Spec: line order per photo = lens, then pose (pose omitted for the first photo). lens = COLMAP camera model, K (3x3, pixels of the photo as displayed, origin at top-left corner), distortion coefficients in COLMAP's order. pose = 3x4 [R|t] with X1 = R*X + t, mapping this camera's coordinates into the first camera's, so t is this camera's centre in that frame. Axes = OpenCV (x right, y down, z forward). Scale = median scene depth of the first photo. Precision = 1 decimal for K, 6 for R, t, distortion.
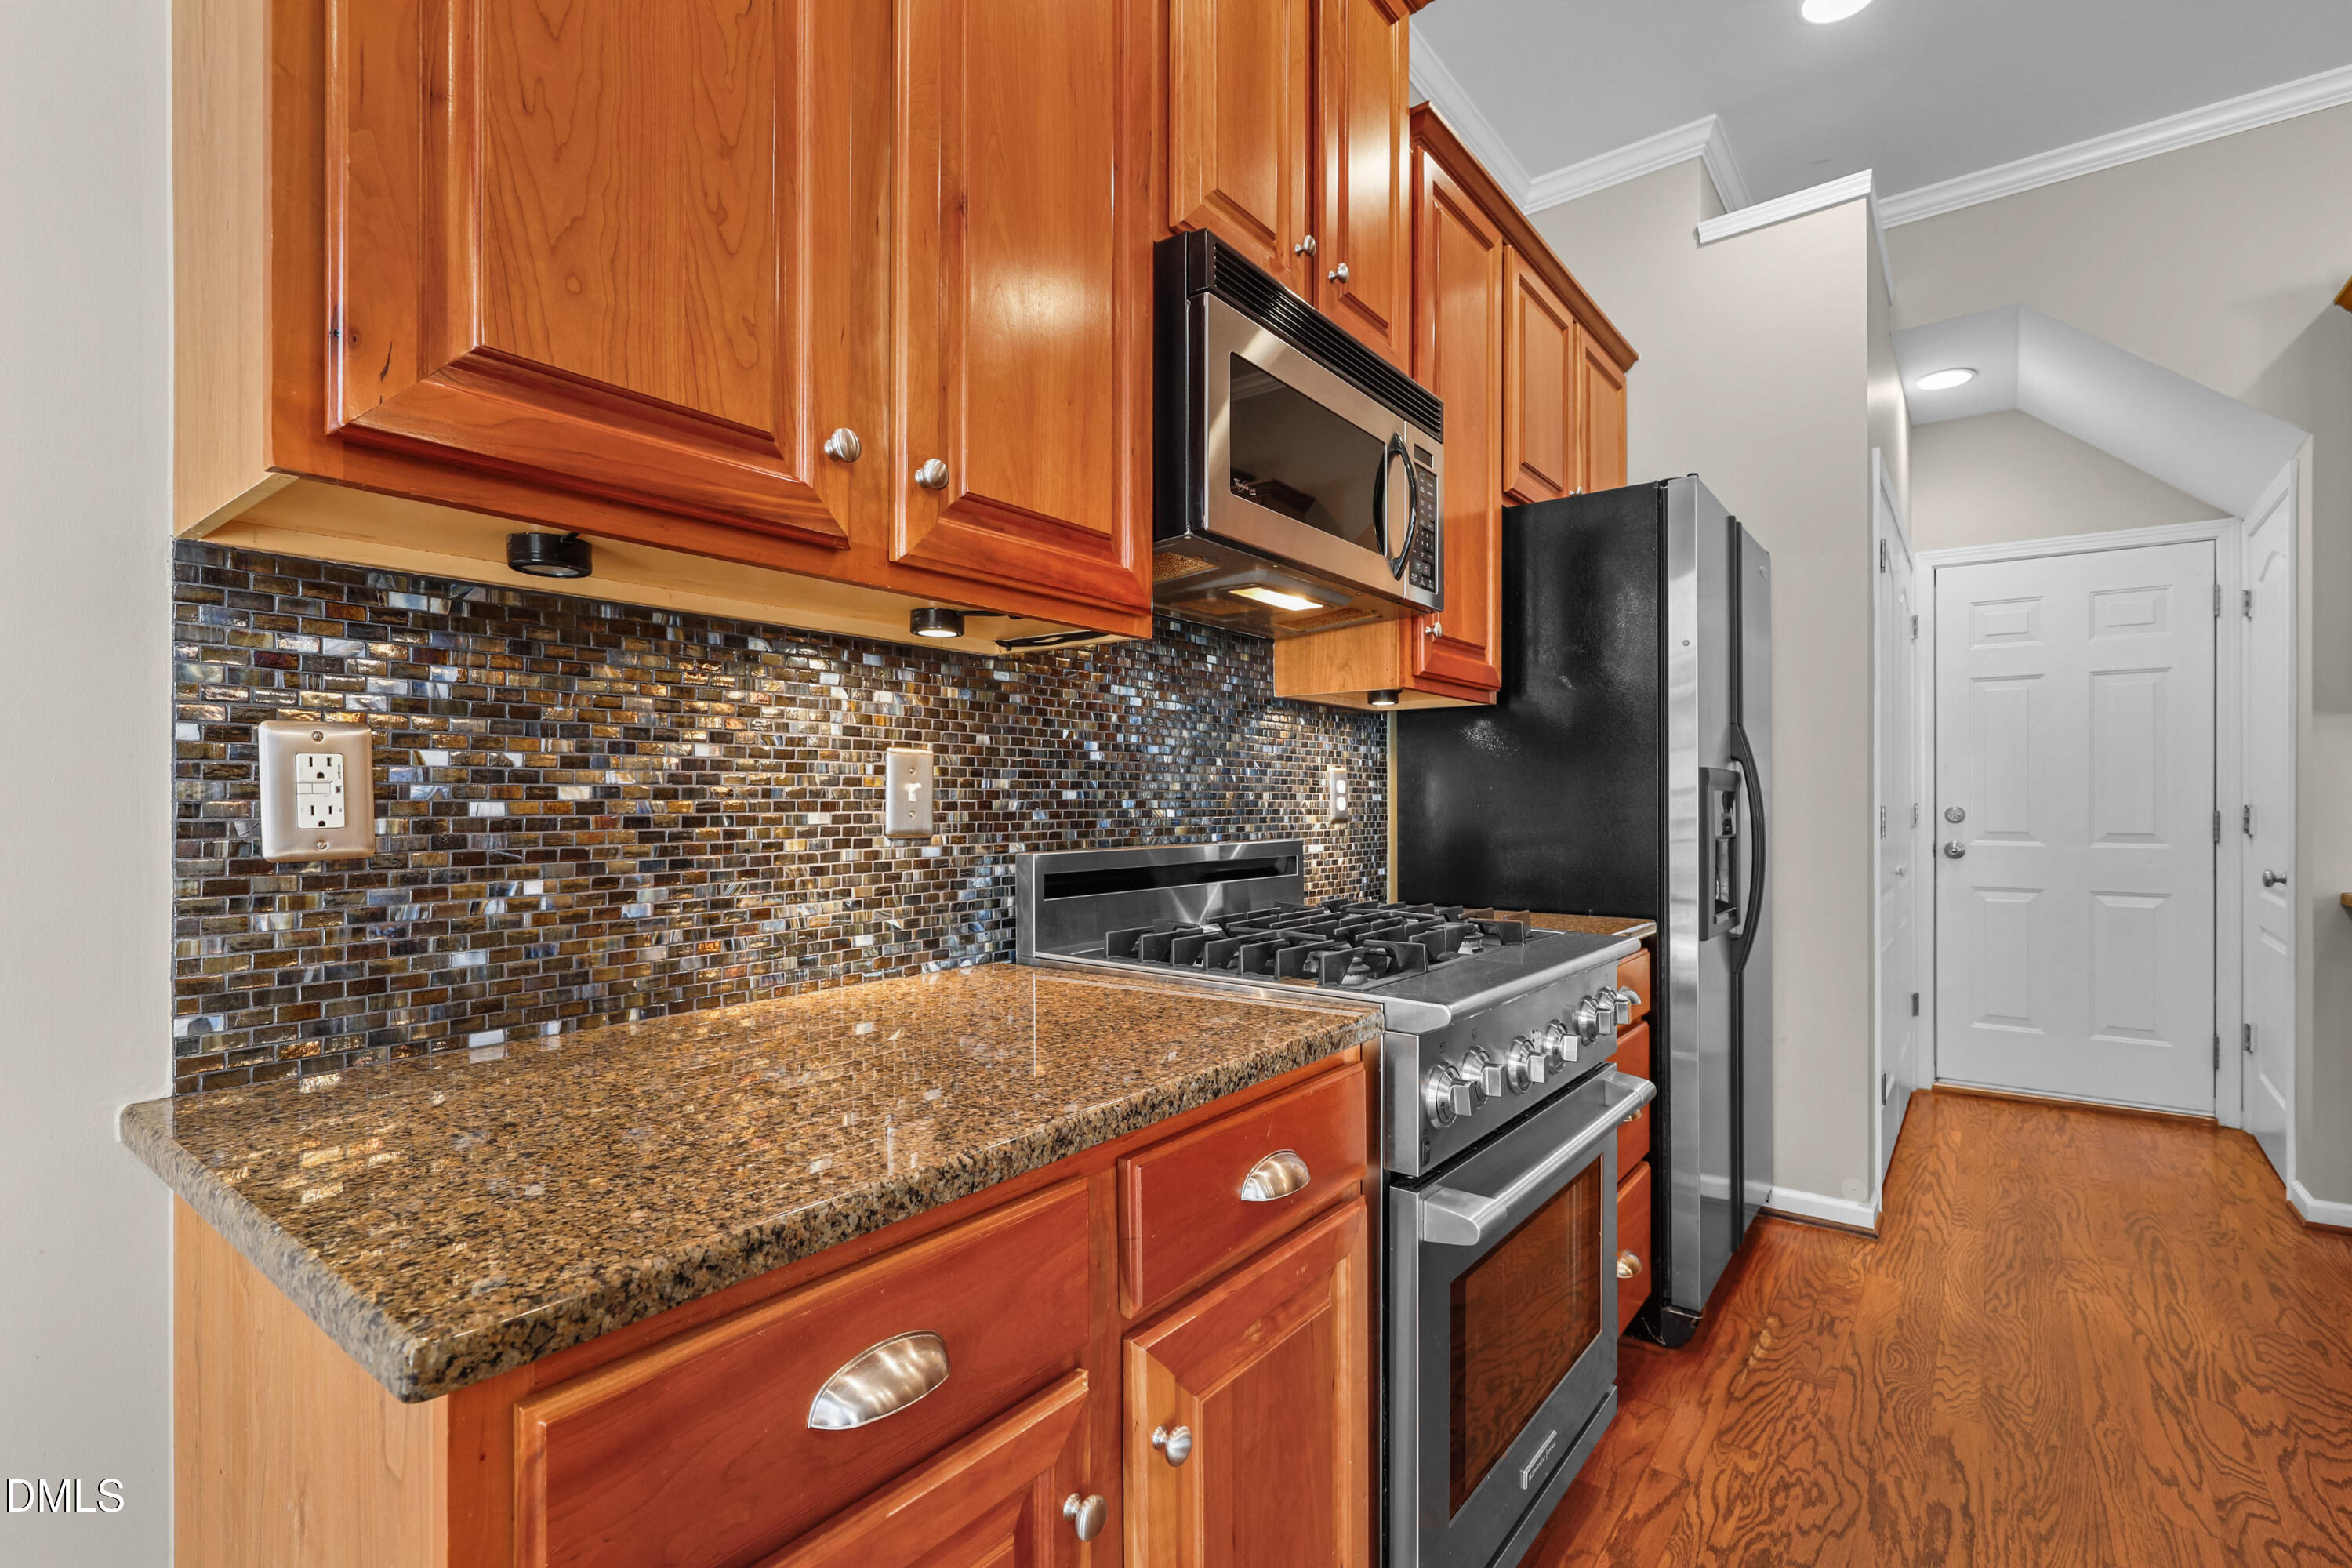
lens RADIAL K [[1067.2, 0, 1186.7], [0, 1067.2, 800.8], [0, 0, 1]] dist [-0.002930, -0.000219]
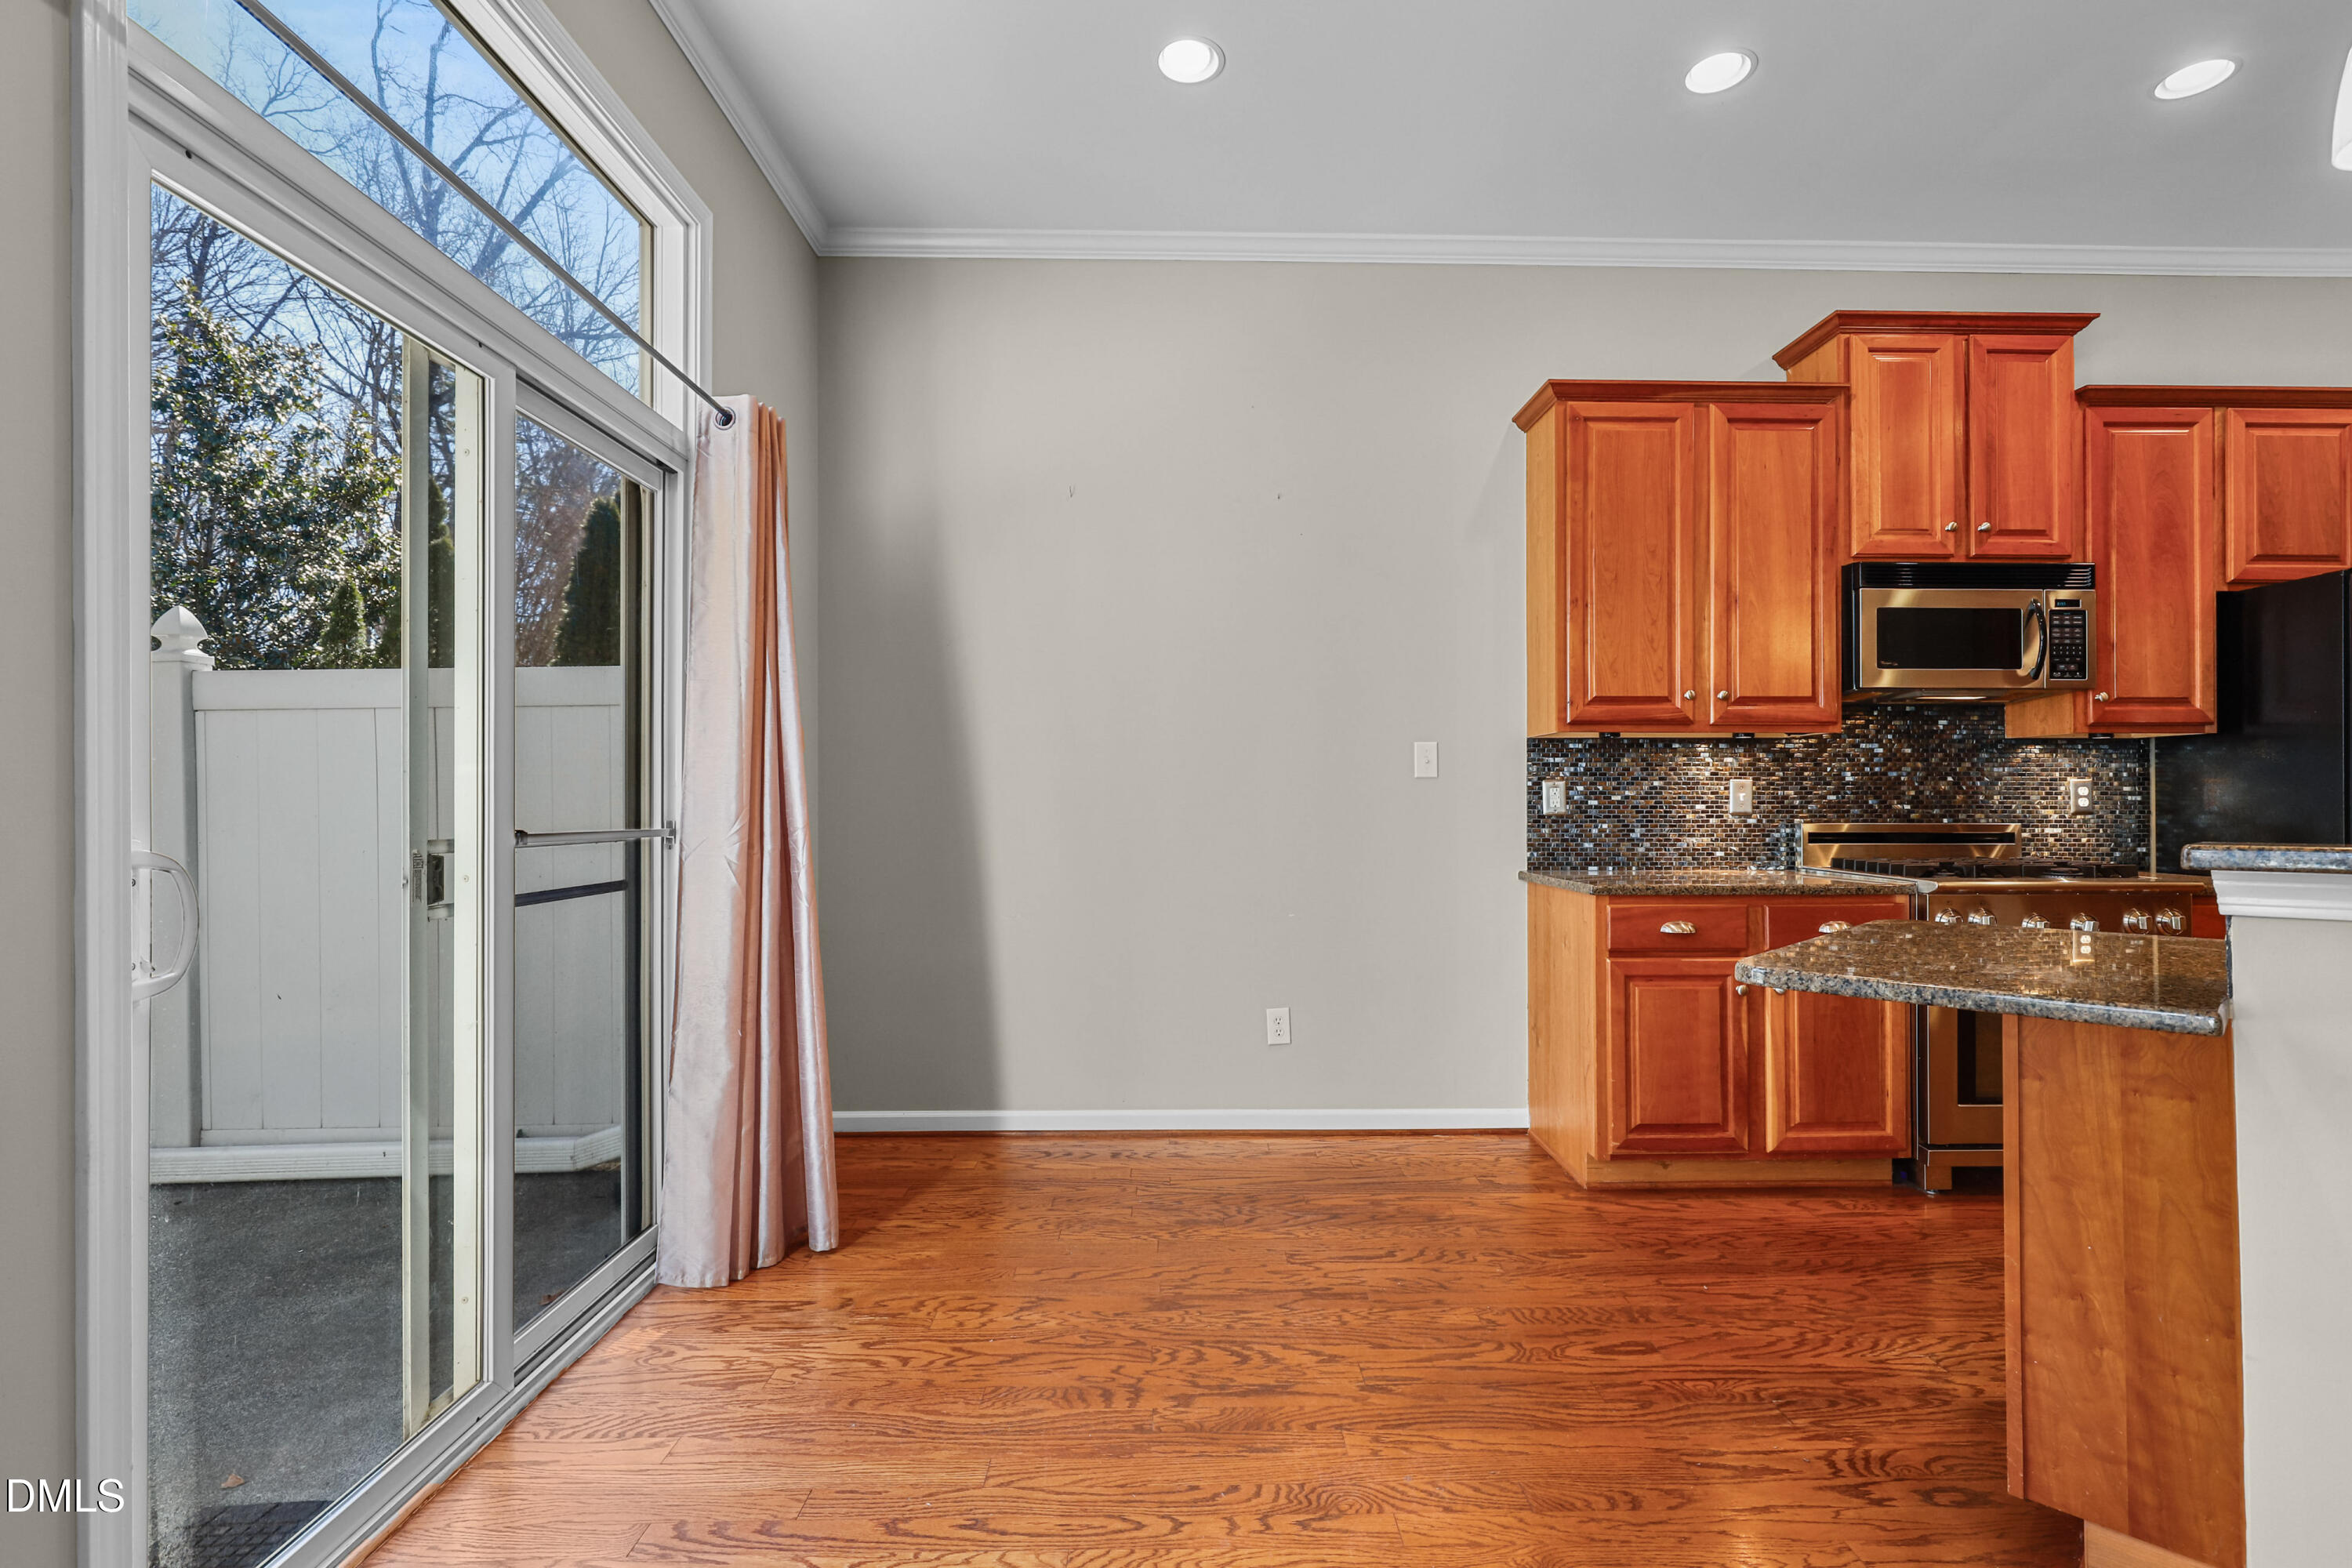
lens RADIAL K [[1073.5, 0, 1206.6], [0, 1073.5, 791.5], [0, 0, 1]] dist [0.003496, 0.000690]
pose [[0.628905, -0.003883, -0.777472, 0.903091], [-0.000348, 0.999986, -0.005276, -0.006597], [0.777482, 0.003589, 0.628895, -1.546122]]
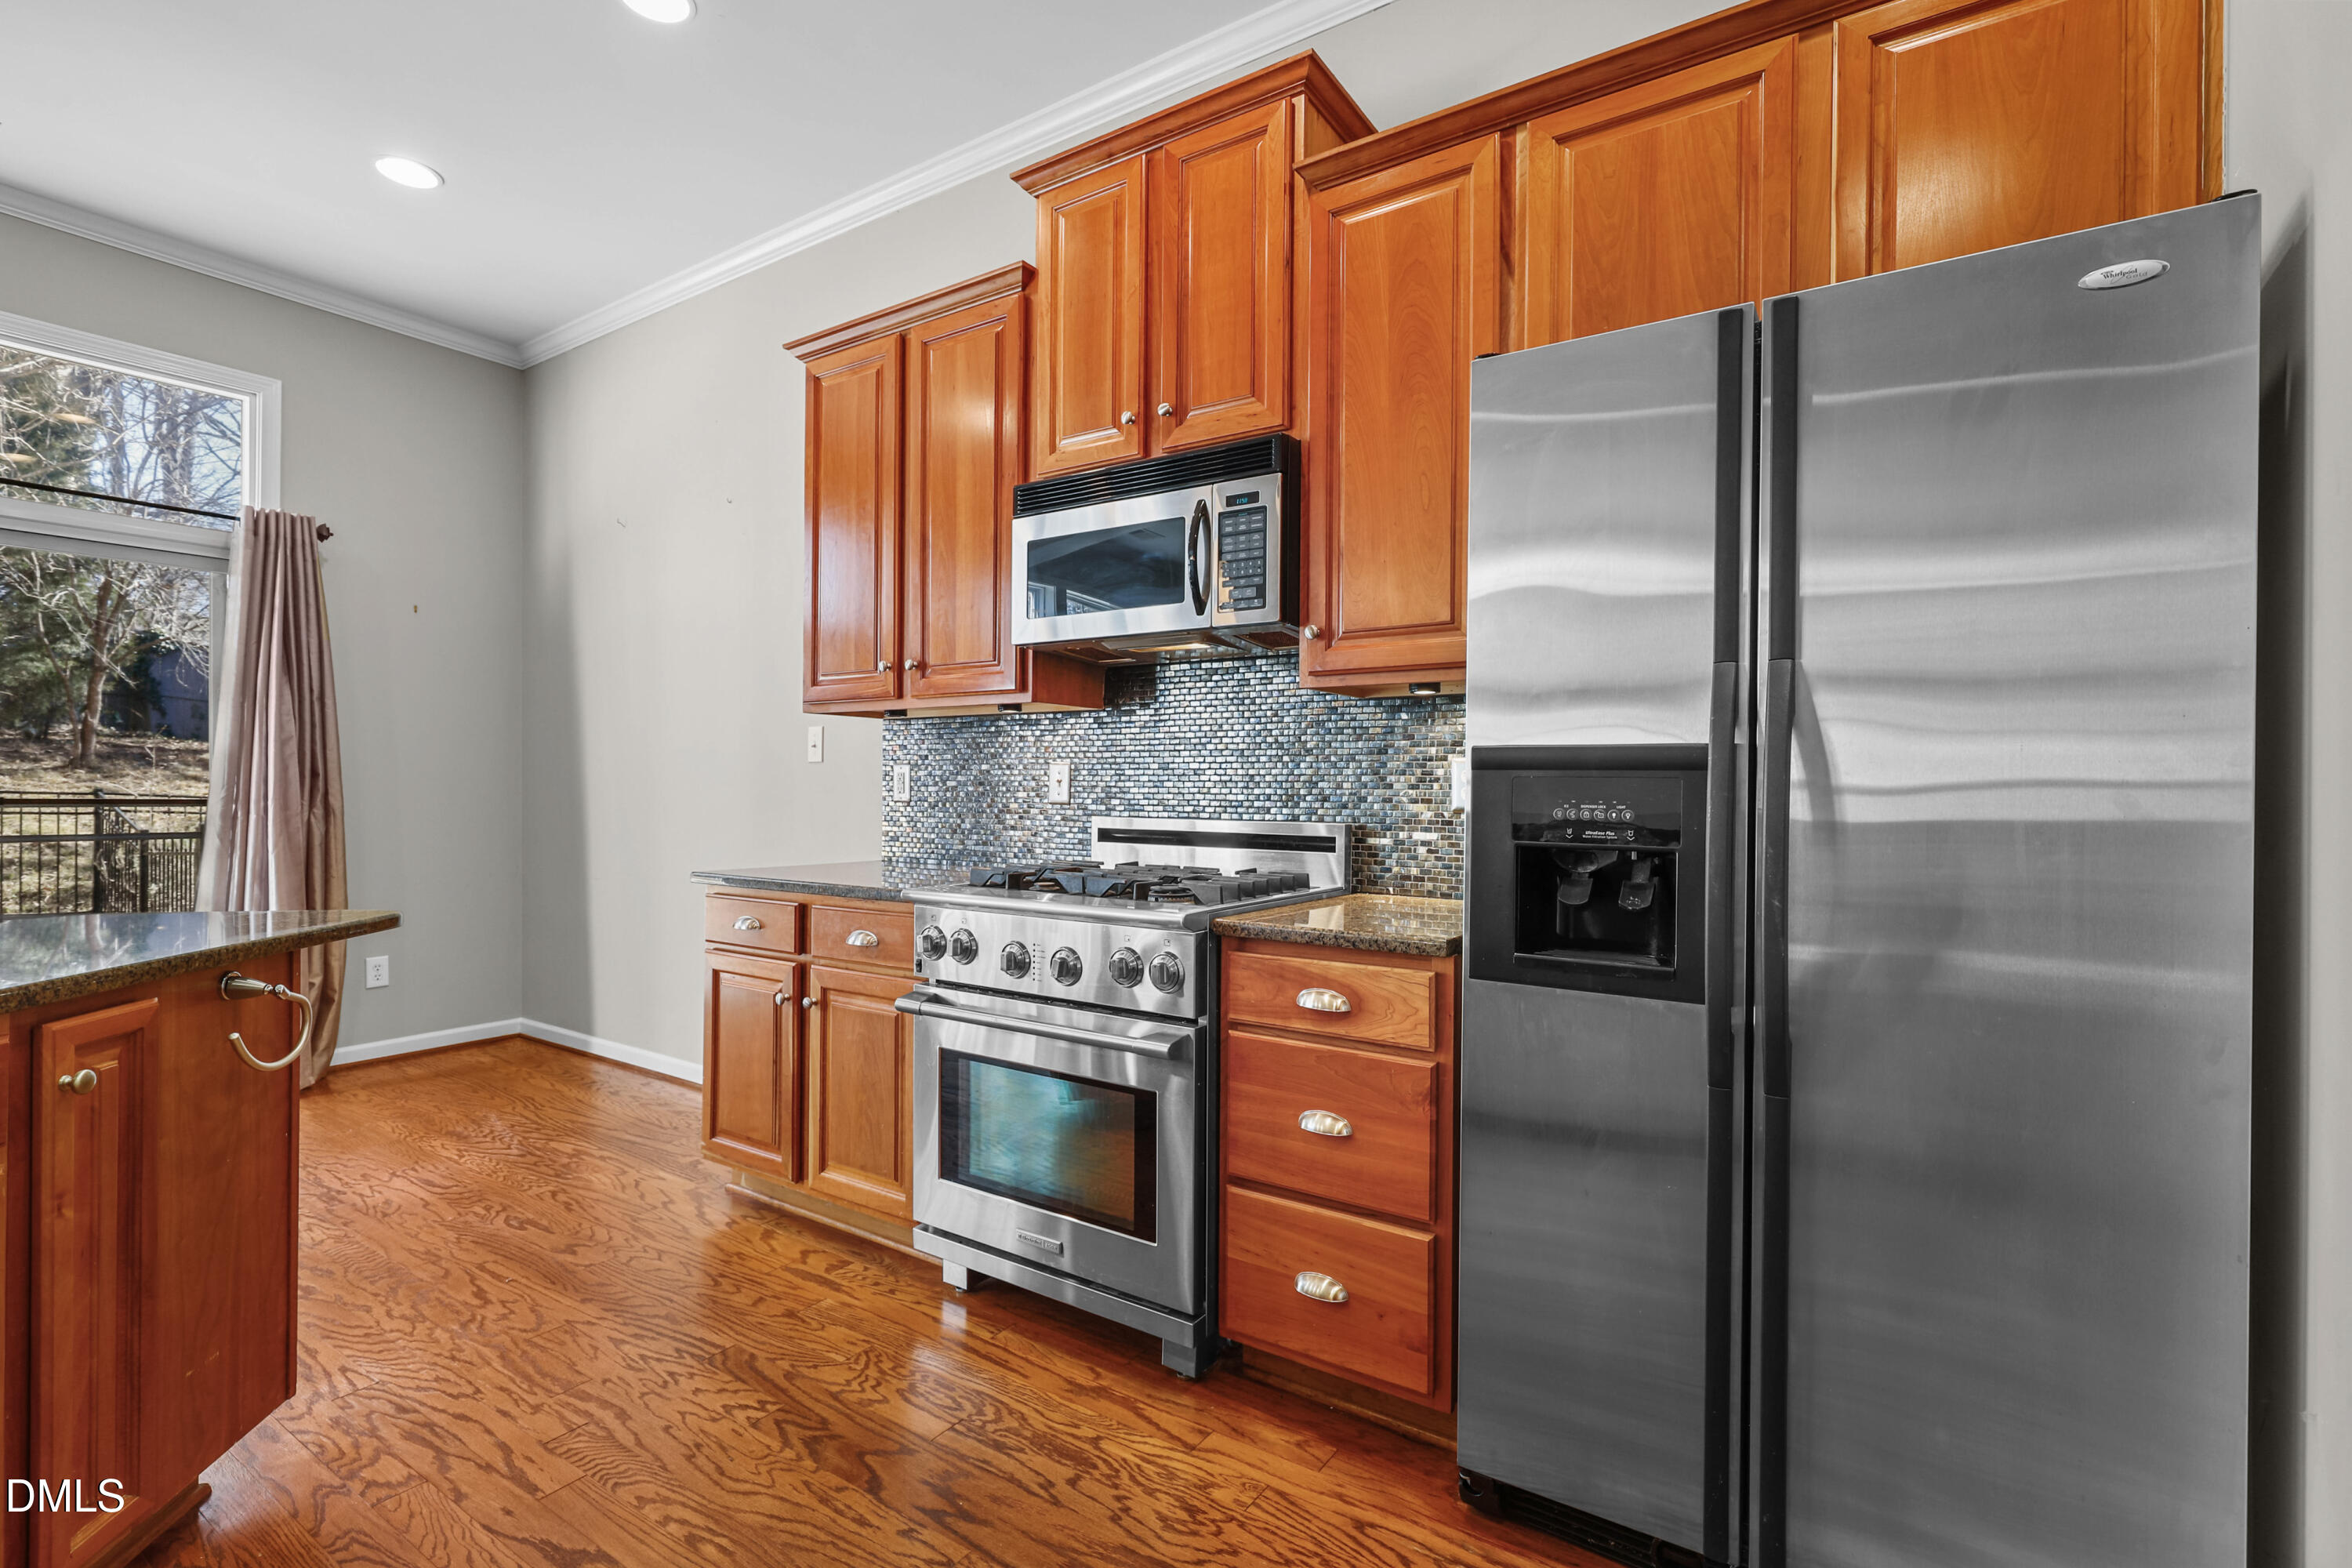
lens RADIAL K [[1073.5, 0, 1206.6], [0, 1073.5, 791.5], [0, 0, 1]] dist [0.003496, 0.000690]
pose [[0.069075, 0.004483, -0.997601, 1.814864], [-0.006912, 0.999968, 0.004015, -0.002328], [0.997588, 0.006618, 0.069103, 1.128502]]
